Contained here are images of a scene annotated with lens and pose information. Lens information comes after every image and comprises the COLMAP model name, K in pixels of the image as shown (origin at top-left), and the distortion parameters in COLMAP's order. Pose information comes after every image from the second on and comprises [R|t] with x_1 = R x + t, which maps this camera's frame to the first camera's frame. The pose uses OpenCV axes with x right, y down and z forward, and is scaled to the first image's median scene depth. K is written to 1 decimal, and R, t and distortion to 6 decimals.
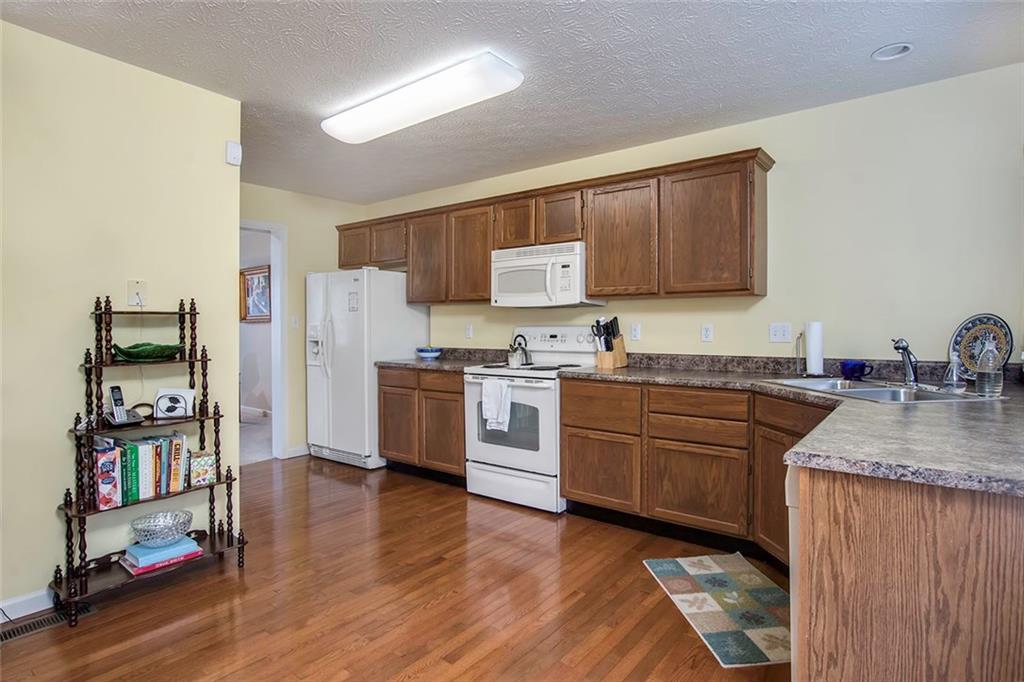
lens RADIAL K [[549.7, 0, 513.9], [0, 549.7, 328.2], [0, 0, 1]] dist [-0.021283, -0.000589]
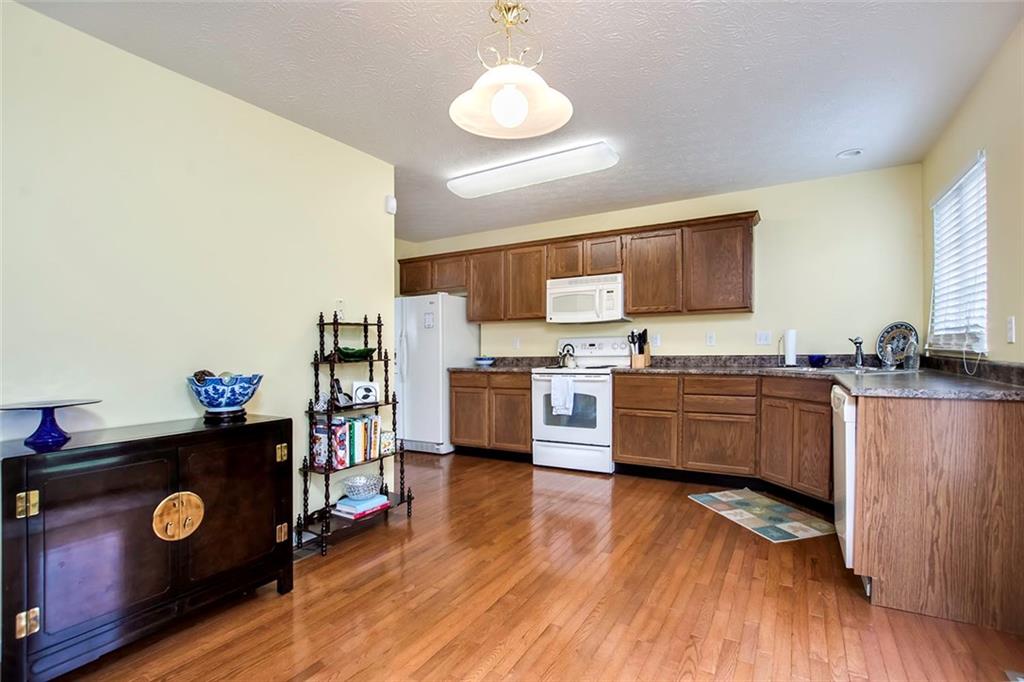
lens RADIAL K [[477.0, 0, 537.0], [0, 477.0, 350.8], [0, 0, 1]] dist [-0.033526, 0.000017]
pose [[0.990097, -0.015086, 0.139575, -0.259502], [0.014574, 0.999883, 0.004686, 0.025483], [-0.139629, -0.002605, 0.990200, -0.141147]]
